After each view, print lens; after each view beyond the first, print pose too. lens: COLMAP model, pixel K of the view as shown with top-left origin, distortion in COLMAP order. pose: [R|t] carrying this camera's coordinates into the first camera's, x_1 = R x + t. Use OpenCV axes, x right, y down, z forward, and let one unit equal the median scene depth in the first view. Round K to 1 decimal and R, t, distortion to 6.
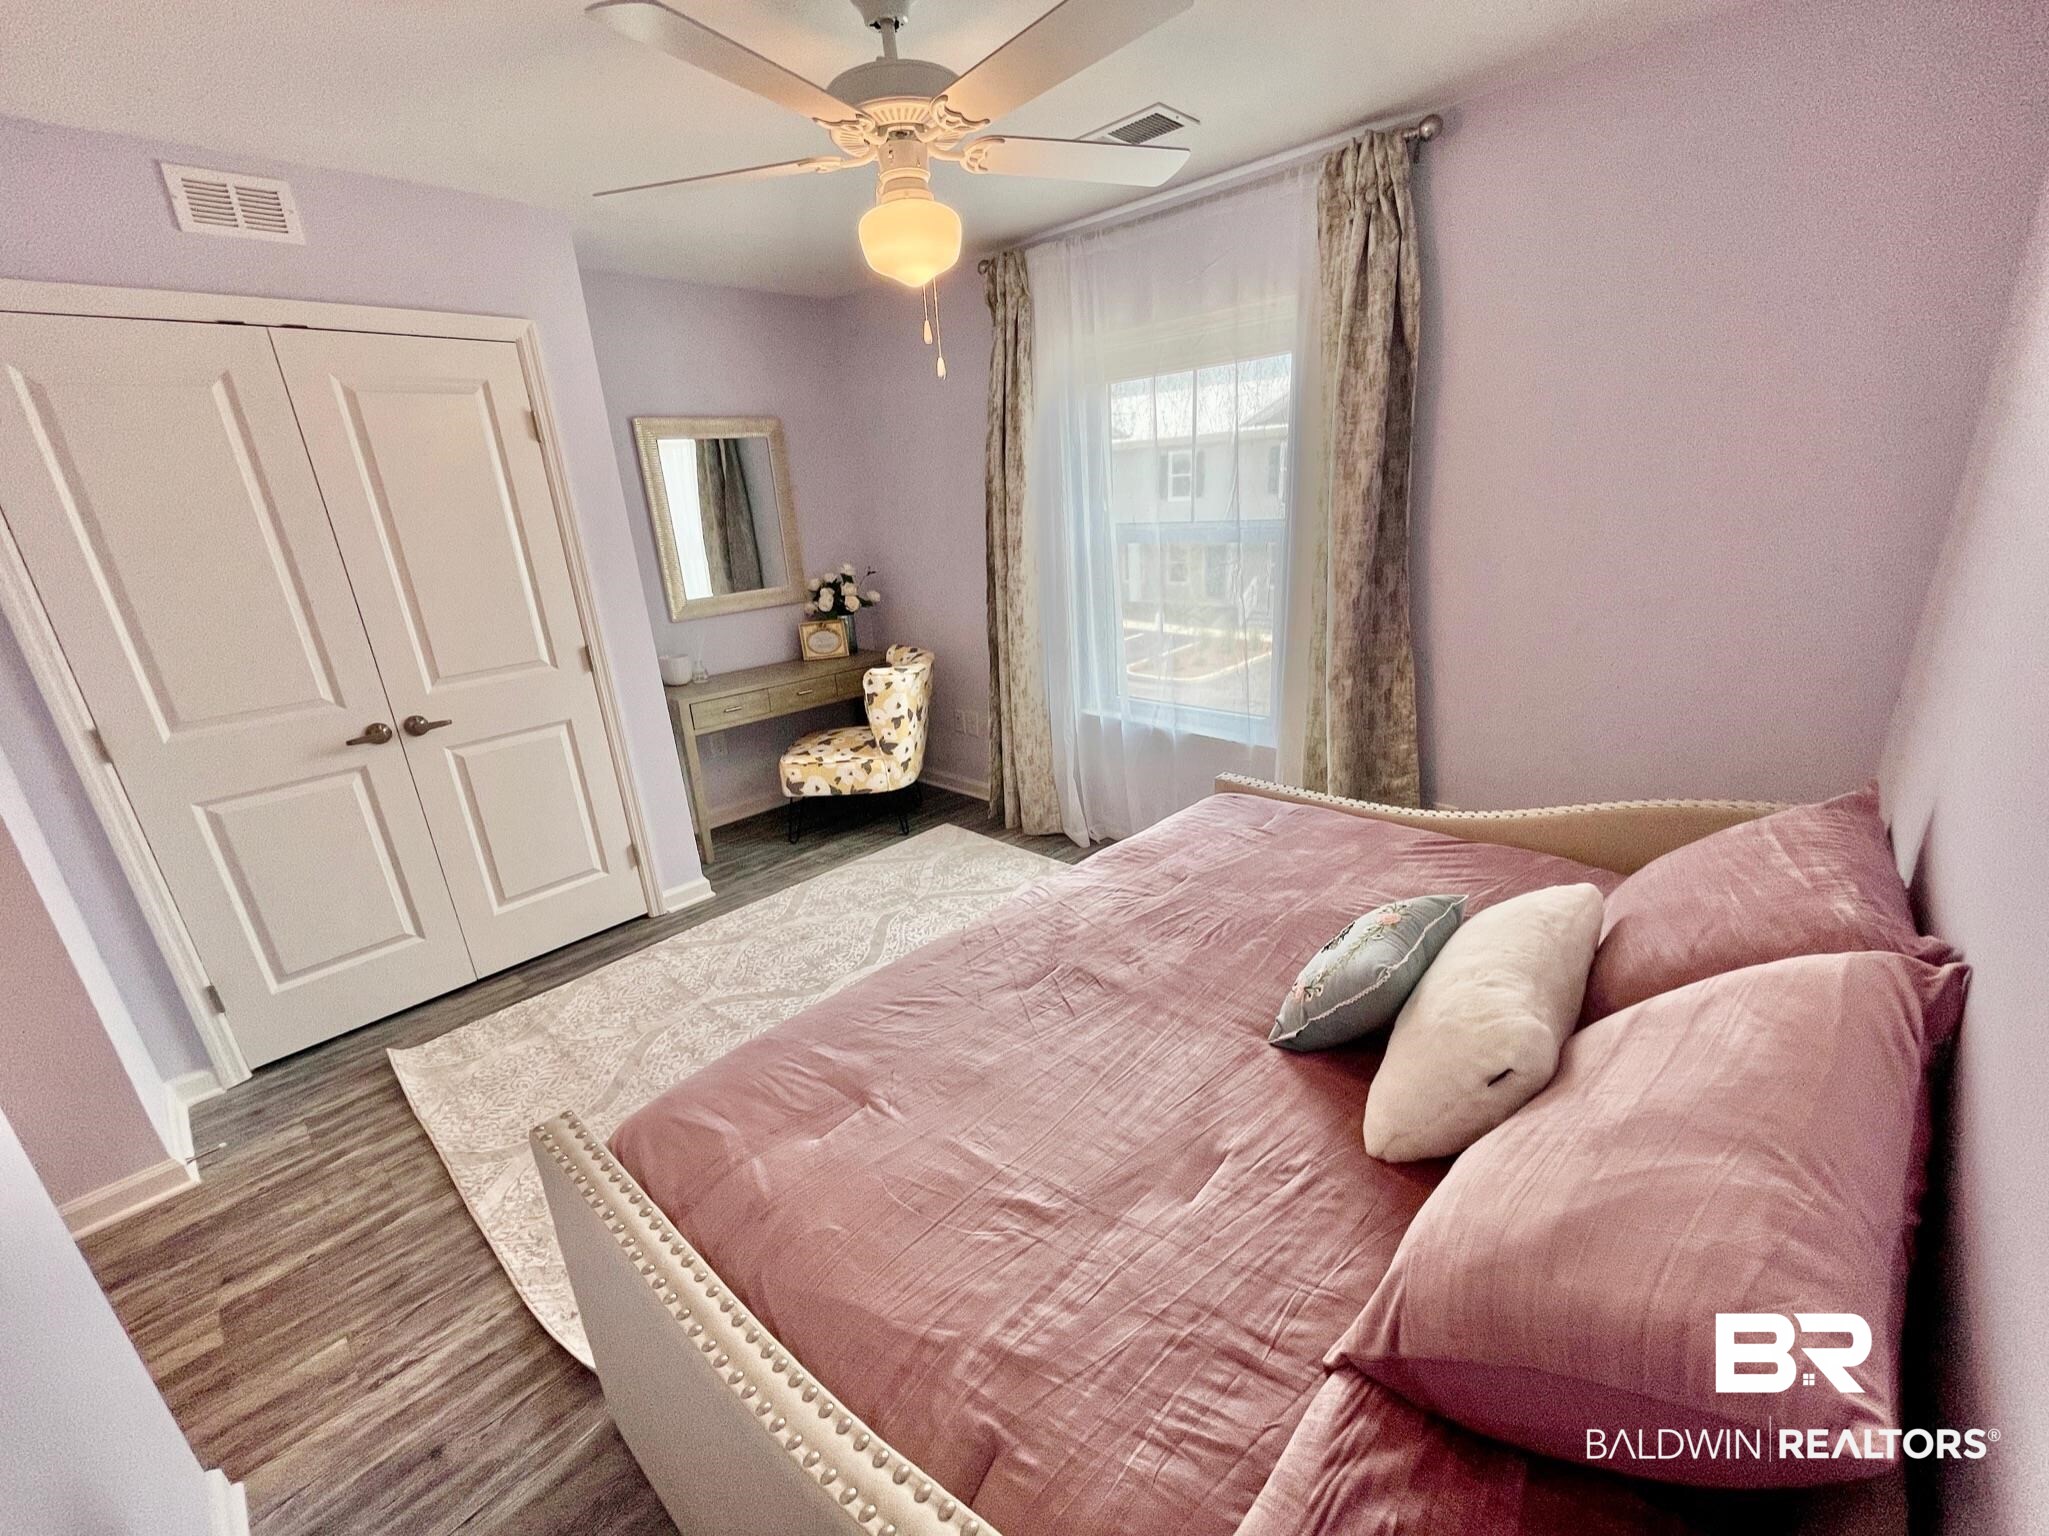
lens RADIAL K [[835.9, 0, 1030.6], [0, 835.9, 770.7], [0, 0, 1]] dist [-0.001562, 0.000061]
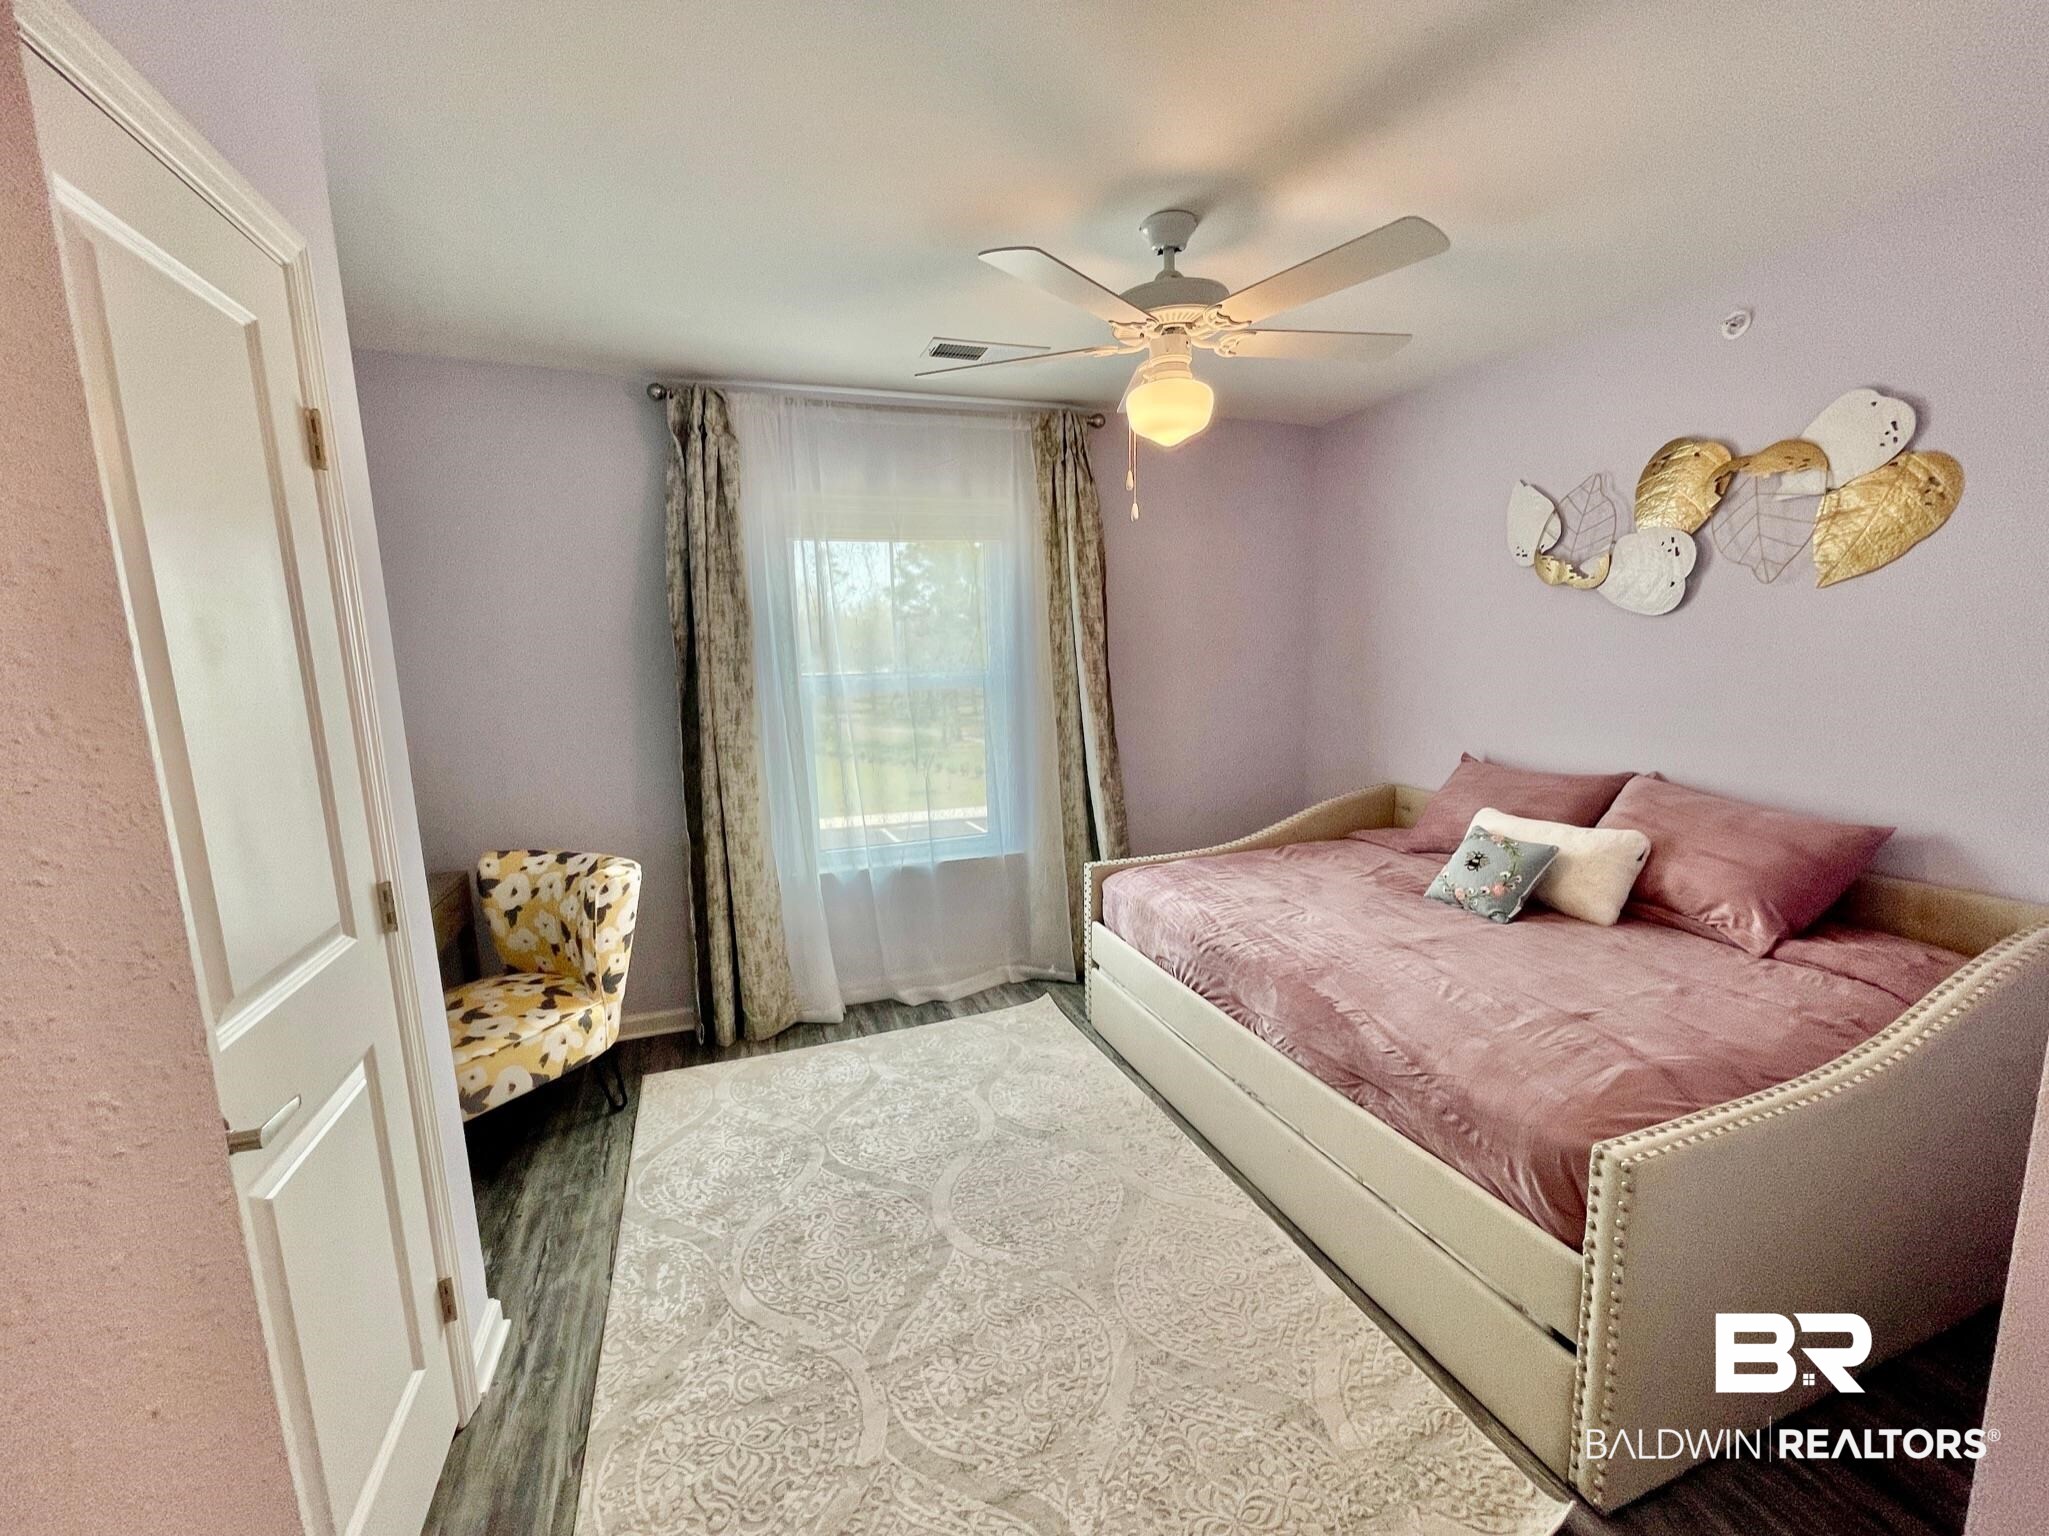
lens RADIAL K [[835.9, 0, 1017.9], [0, 835.9, 766.0], [0, 0, 1]] dist [-0.001562, 0.000061]
pose [[0.465920, -0.085243, 0.880711, -0.629828], [0.285492, 0.956597, -0.058445, -0.065115], [-0.837504, 0.278667, 0.470034, 0.354135]]
